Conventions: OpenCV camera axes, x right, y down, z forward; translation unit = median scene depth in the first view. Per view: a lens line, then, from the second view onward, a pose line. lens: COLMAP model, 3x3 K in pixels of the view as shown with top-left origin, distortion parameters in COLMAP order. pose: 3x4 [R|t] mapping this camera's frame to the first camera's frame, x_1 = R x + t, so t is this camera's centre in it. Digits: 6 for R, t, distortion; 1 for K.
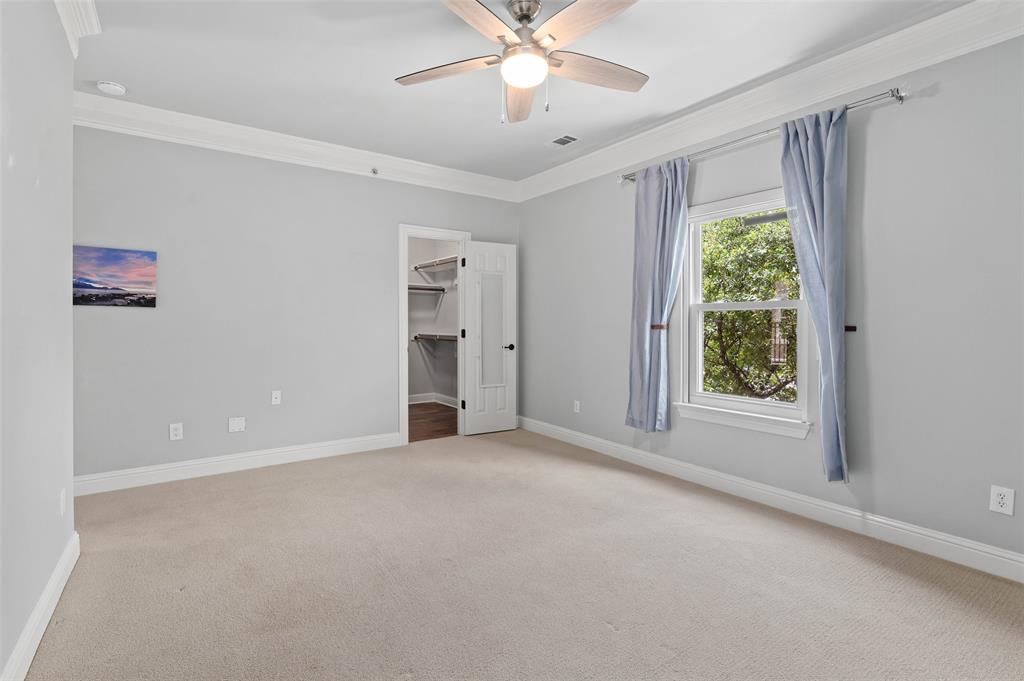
lens RADIAL K [[481.0, 0, 512.3], [0, 481.0, 328.8], [0, 0, 1]] dist [0.000598, 0.000094]
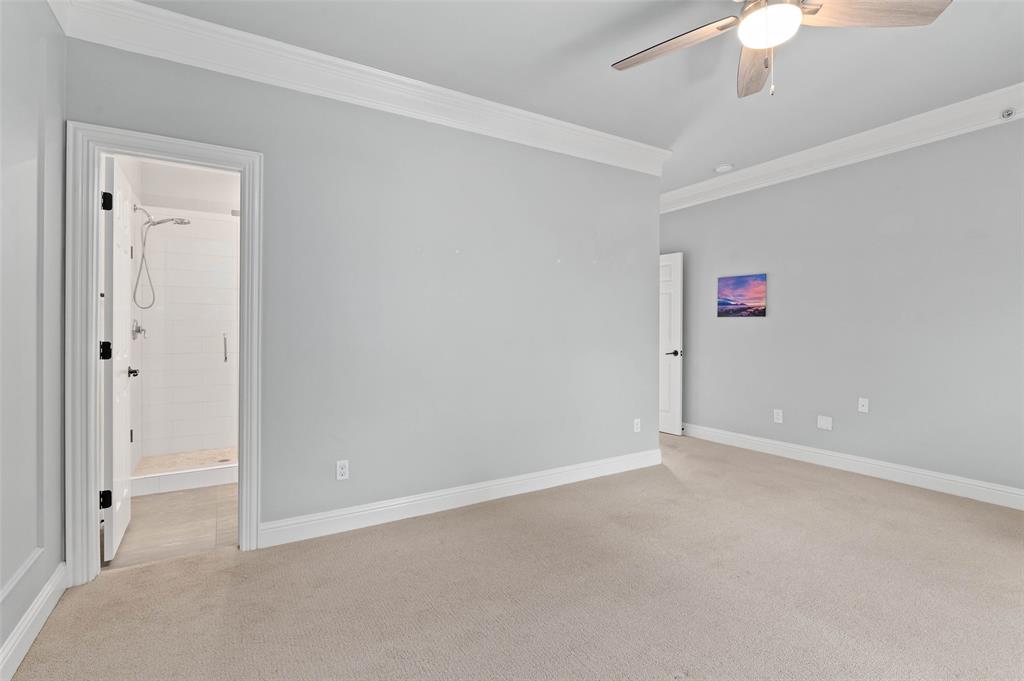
lens RADIAL K [[481.0, 0, 512.3], [0, 481.0, 328.8], [0, 0, 1]] dist [0.000598, 0.000094]
pose [[-0.066846, -0.000081, -0.997763, 0.623252], [-0.007375, 0.999973, 0.000413, -0.007066], [0.997736, 0.007386, -0.066845, 0.425769]]
